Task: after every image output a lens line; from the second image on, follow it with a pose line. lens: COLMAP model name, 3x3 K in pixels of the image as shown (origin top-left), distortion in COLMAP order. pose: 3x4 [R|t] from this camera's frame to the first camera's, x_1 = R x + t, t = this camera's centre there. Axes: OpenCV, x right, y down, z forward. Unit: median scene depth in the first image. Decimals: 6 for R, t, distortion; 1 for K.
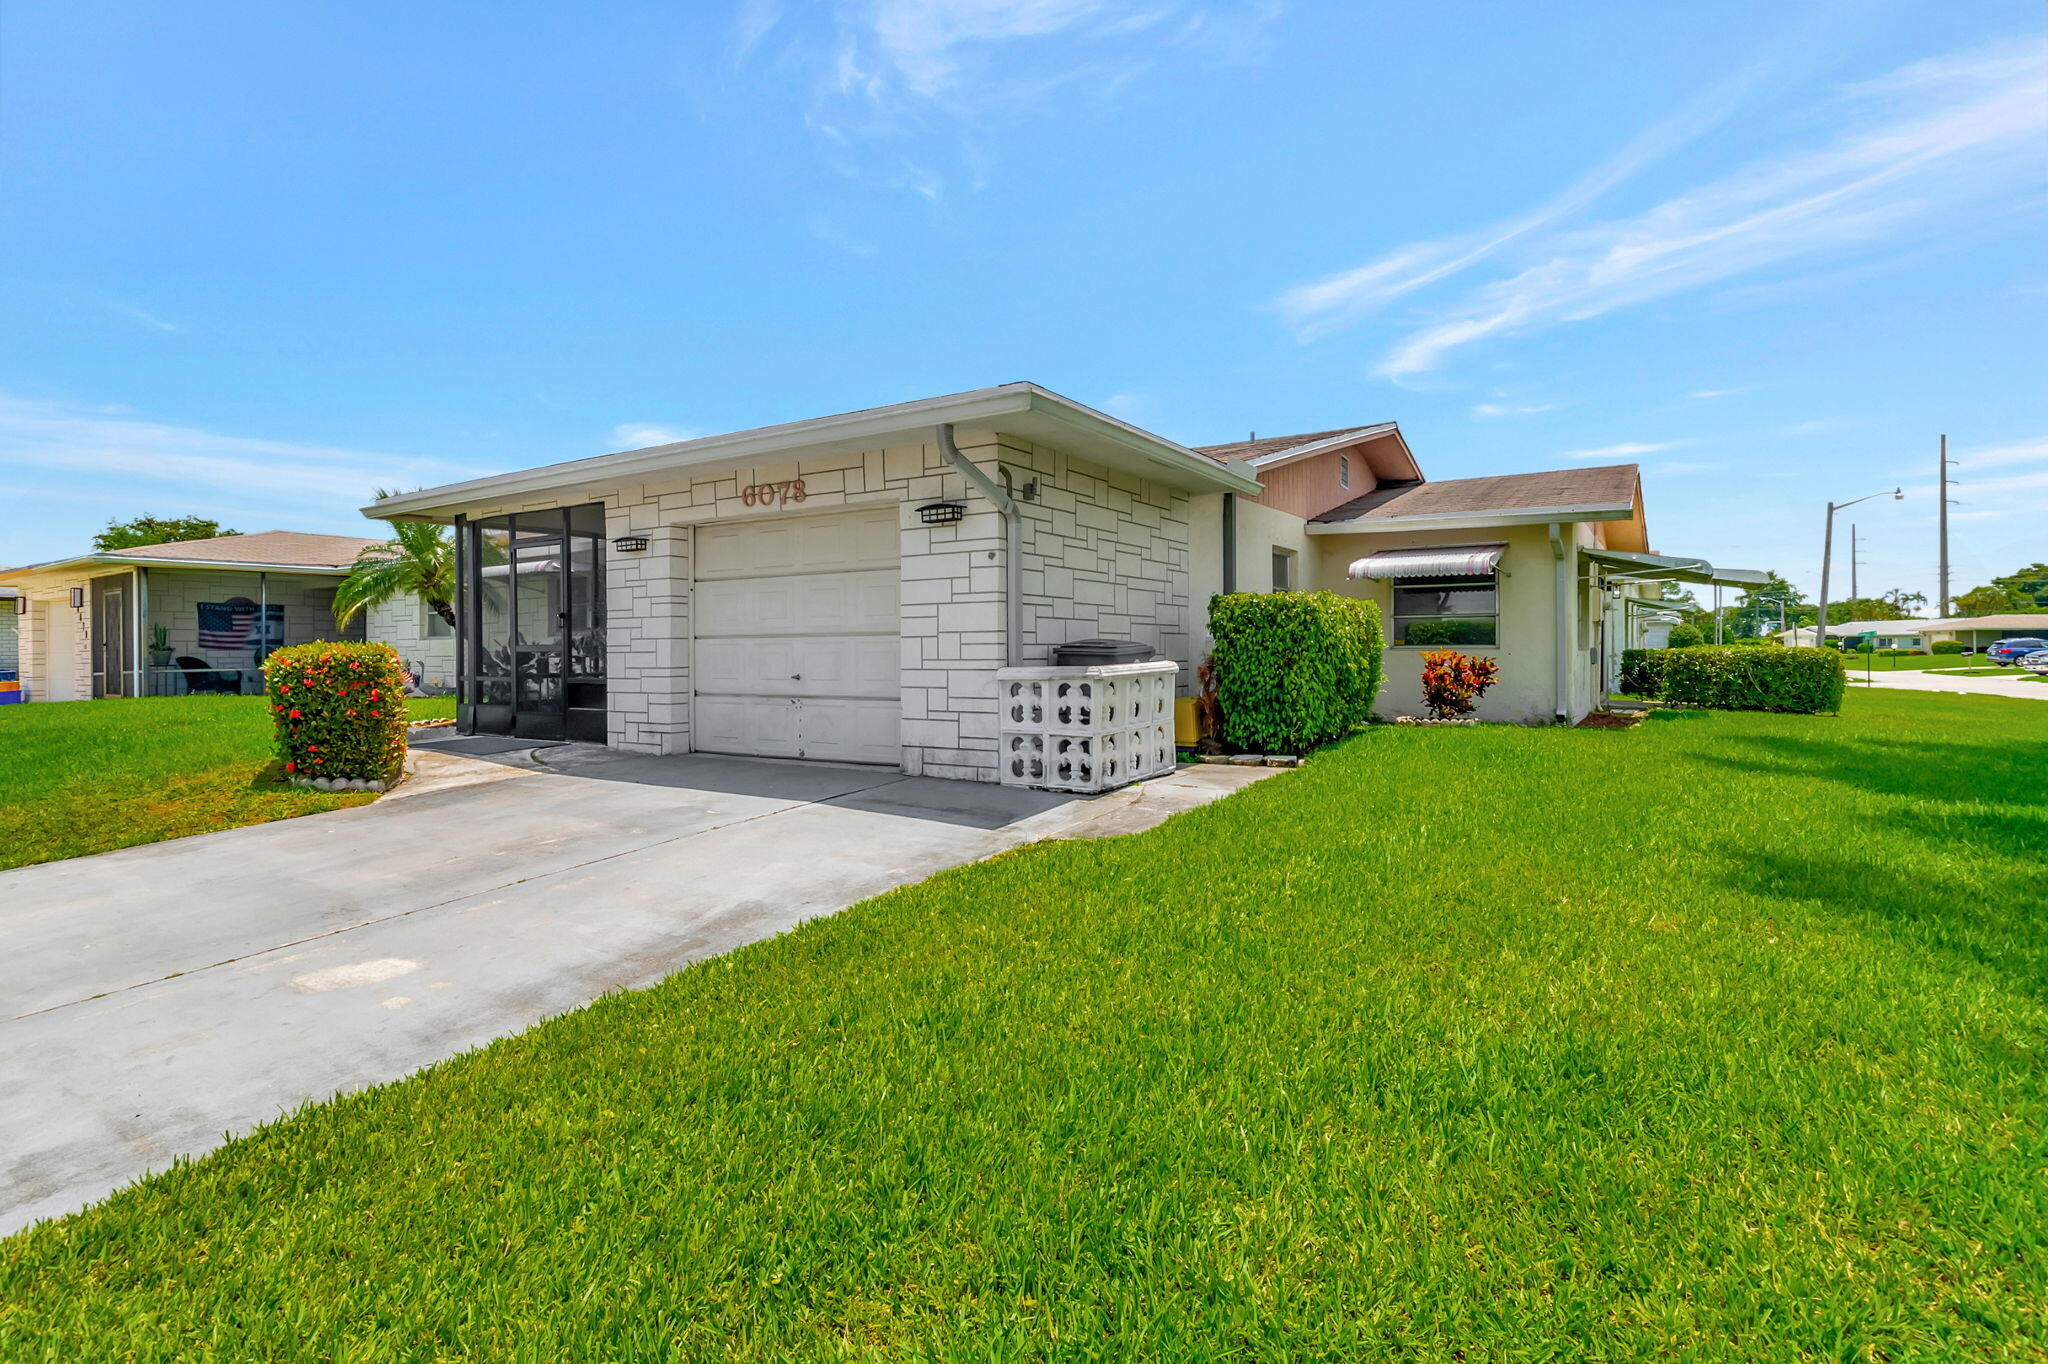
lens RADIAL K [[935.2, 0, 1093.5], [0, 935.2, 659.3], [0, 0, 1]] dist [-0.000822, -0.000177]
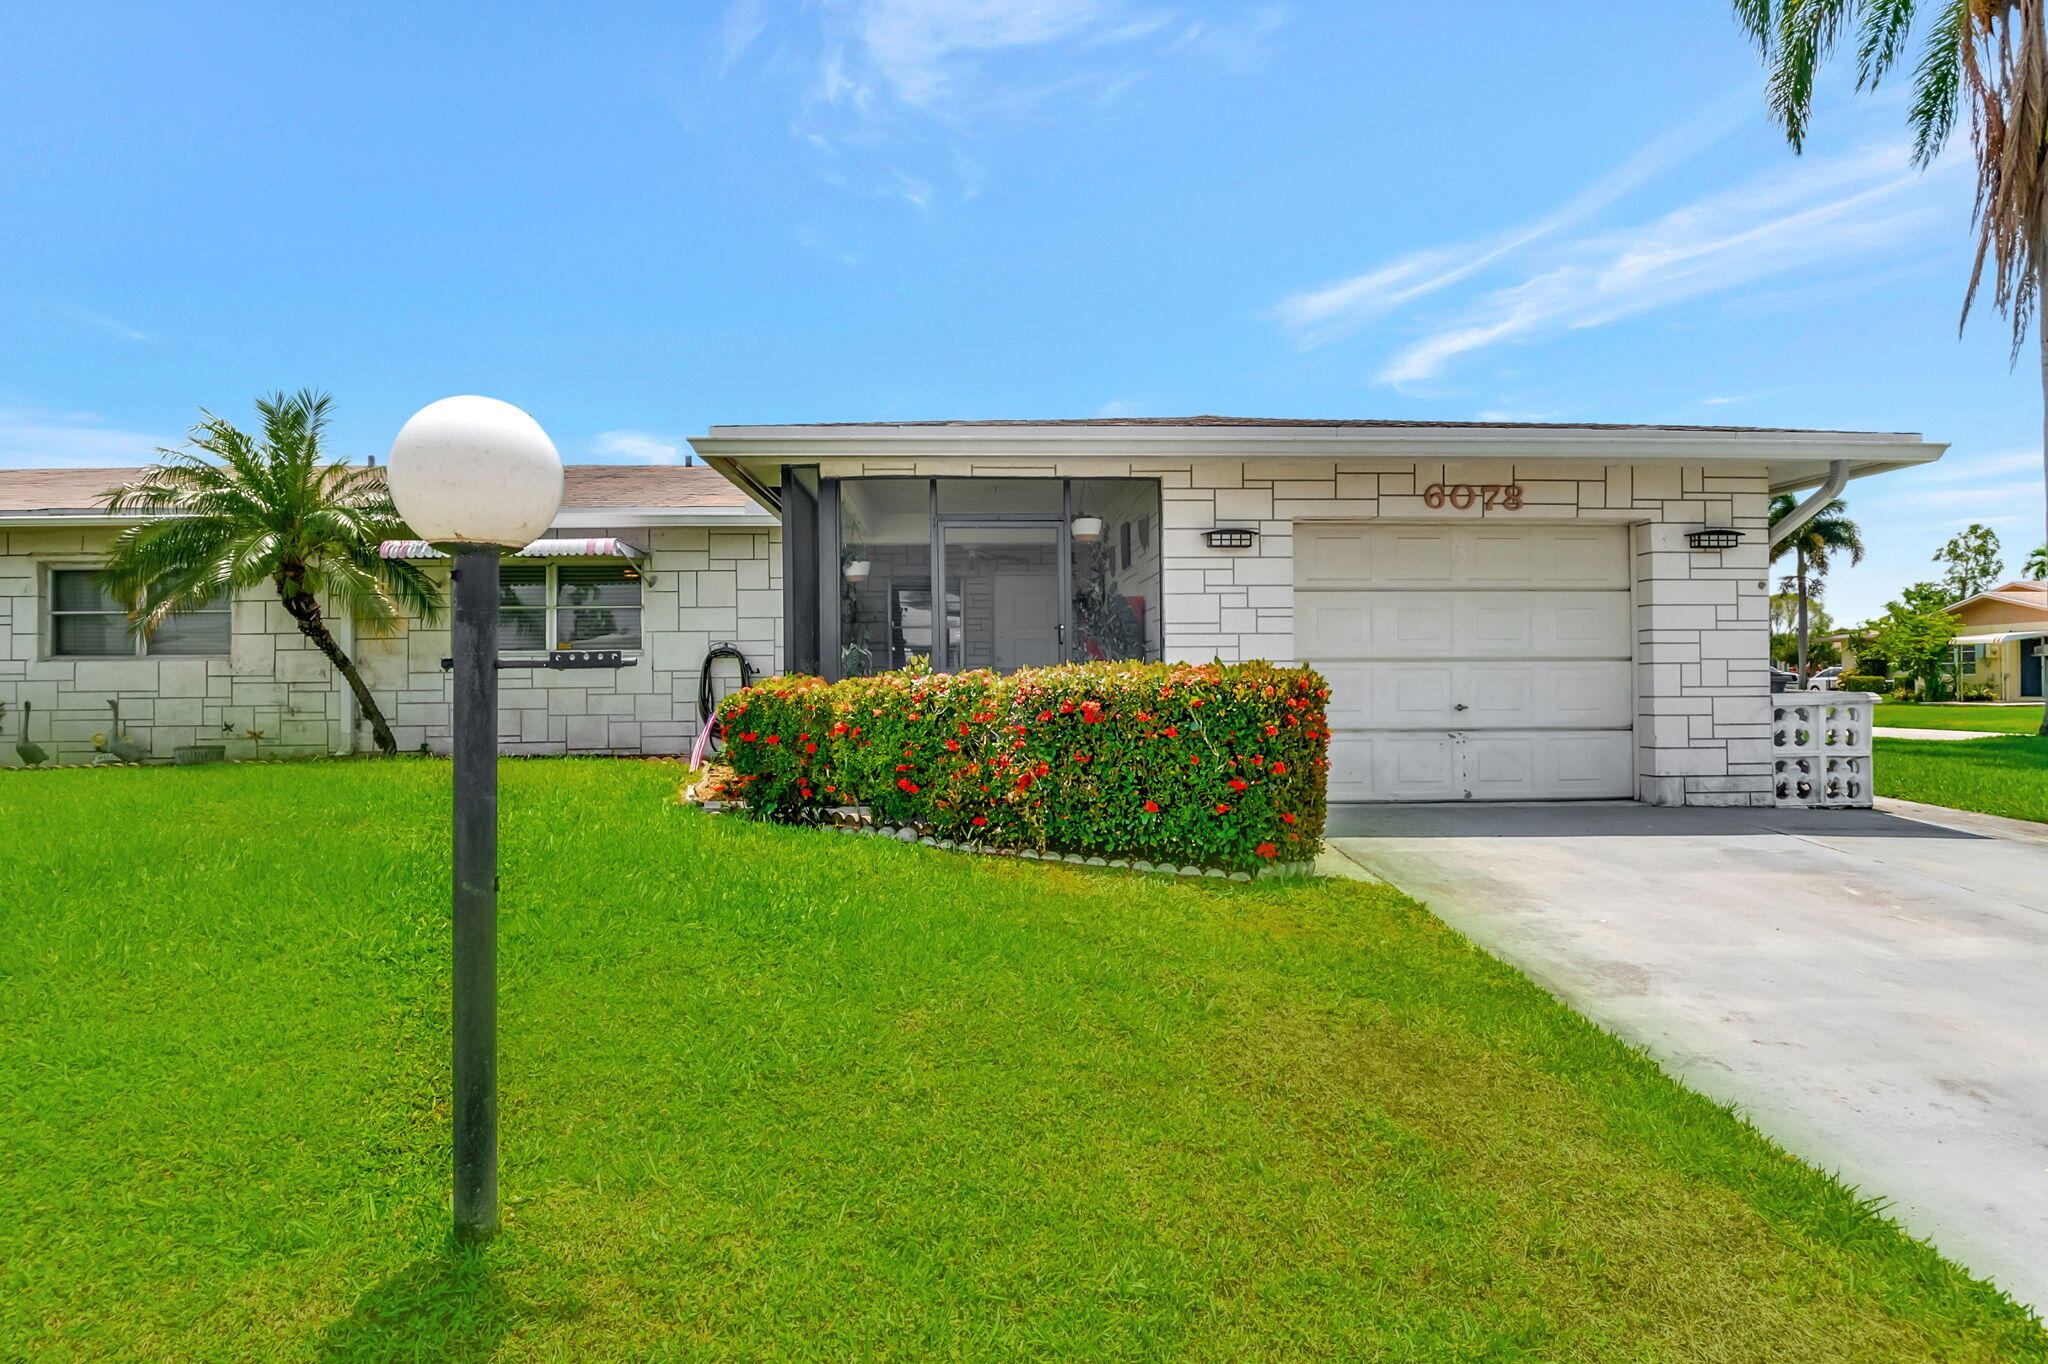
lens RADIAL K [[1003.9, 0, 1024.0], [0, 1003.9, 682.0], [0, 0, 1]] dist [0.003034, -0.011853]
pose [[0.847678, 0.000873, 0.530511, -1.214495], [0.003112, 0.999973, -0.006619, 0.000127], [-0.530502, 0.007262, 0.847652, 0.438712]]
